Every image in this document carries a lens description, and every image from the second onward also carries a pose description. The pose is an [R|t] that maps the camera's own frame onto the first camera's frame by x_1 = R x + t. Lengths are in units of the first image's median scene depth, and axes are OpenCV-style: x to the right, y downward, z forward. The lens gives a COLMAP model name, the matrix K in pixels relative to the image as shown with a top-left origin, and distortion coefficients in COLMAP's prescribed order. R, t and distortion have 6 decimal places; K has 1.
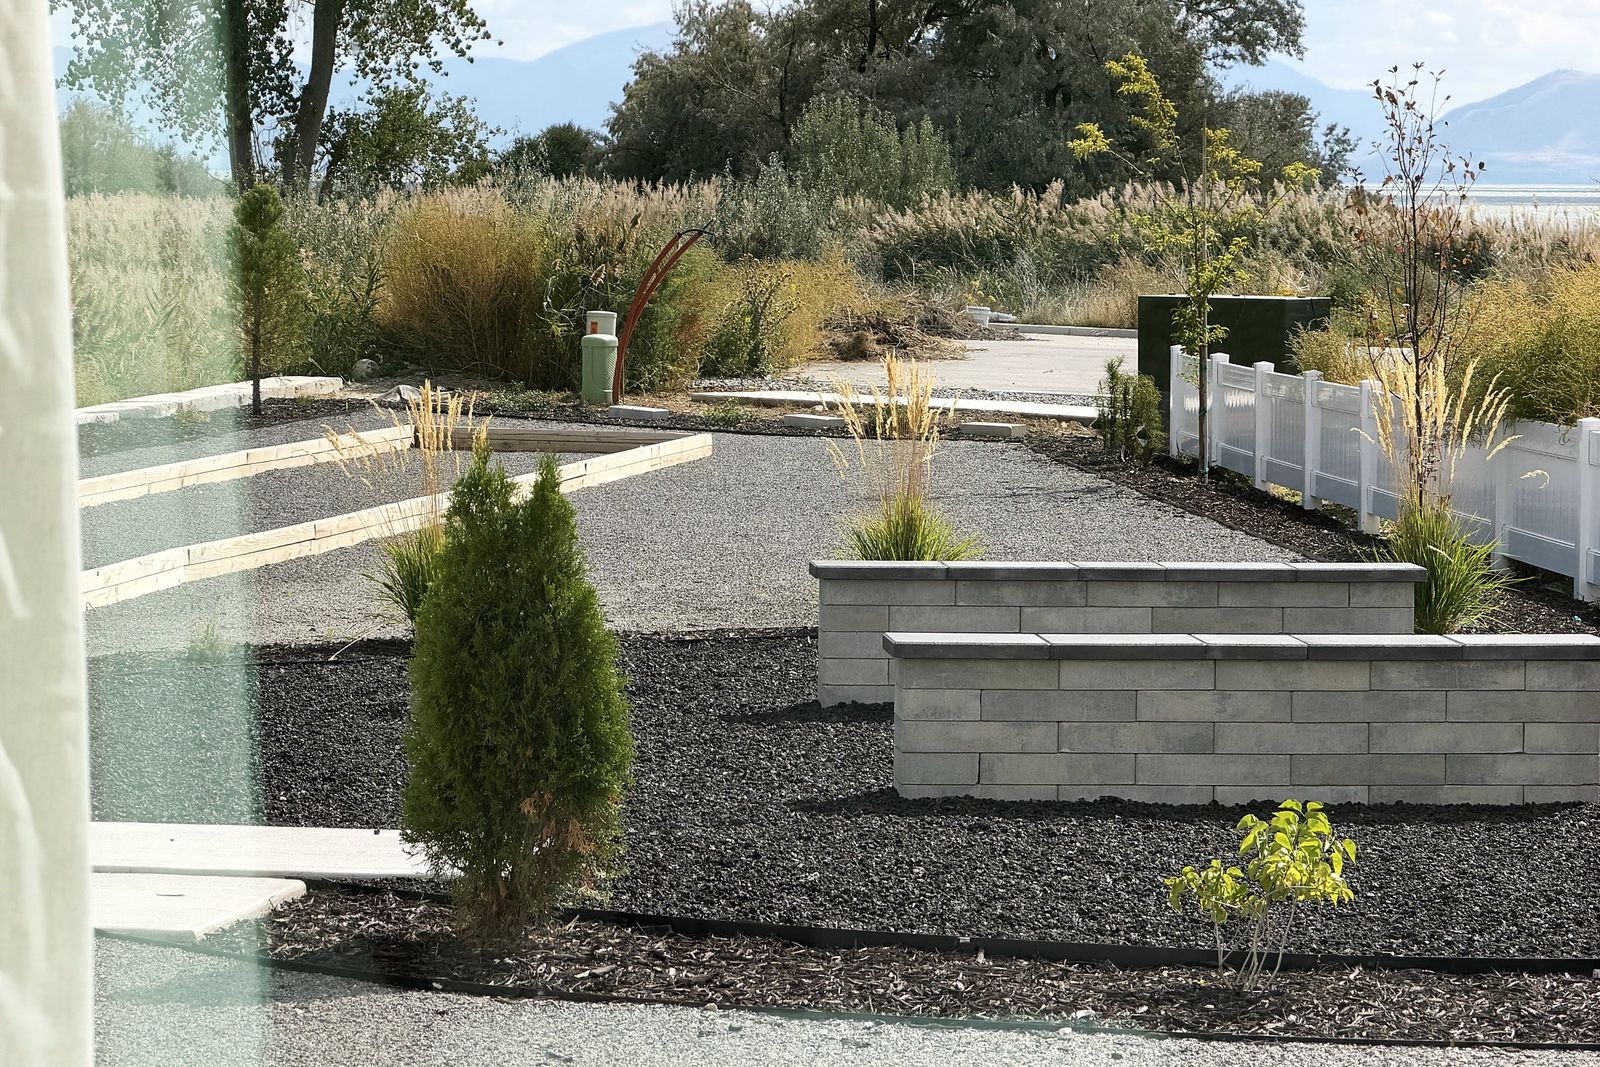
lens RADIAL K [[5508.3, 0, 800.0], [0, 5508.3, 533.5], [0, 0, 1]] dist [0.257574, 1.832772]
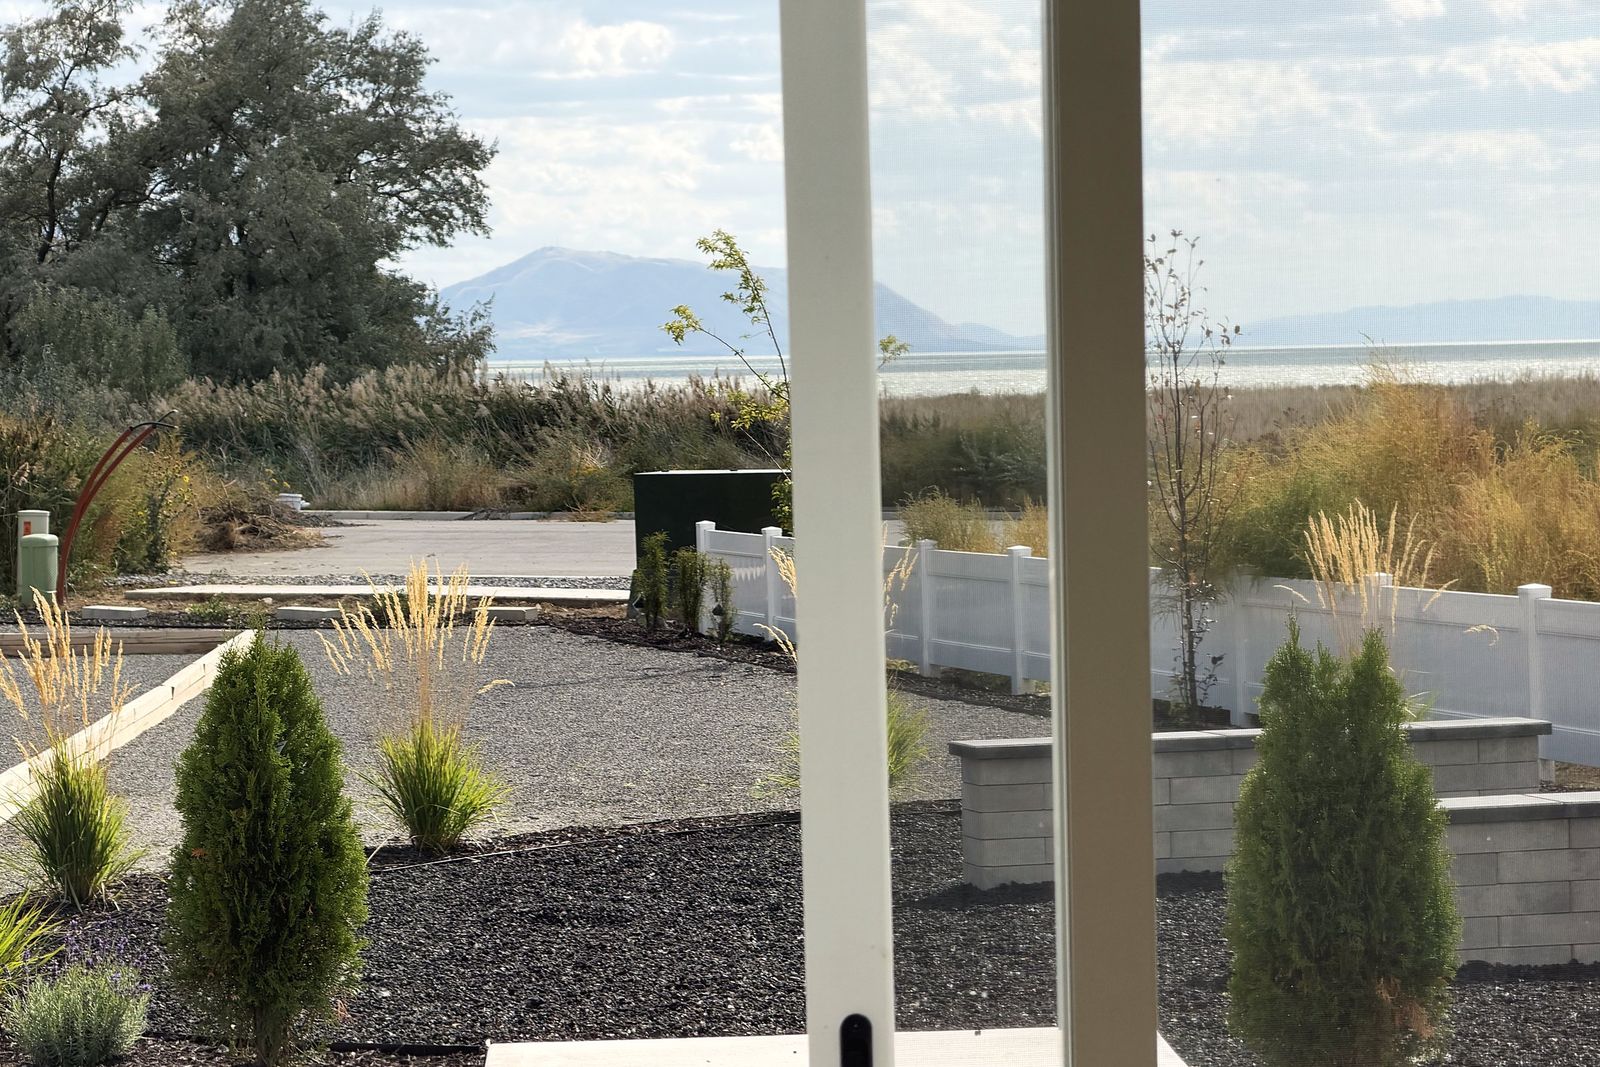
lens RADIAL K [[5508.3, 0, 800.0], [0, 5508.3, 533.5], [0, 0, 1]] dist [0.257574, 1.832772]
pose [[0.976104, -0.038706, 0.213829, -0.101884], [0.045686, 0.998569, -0.027796, -0.002676], [-0.212447, 0.036901, 0.976476, 0.016198]]
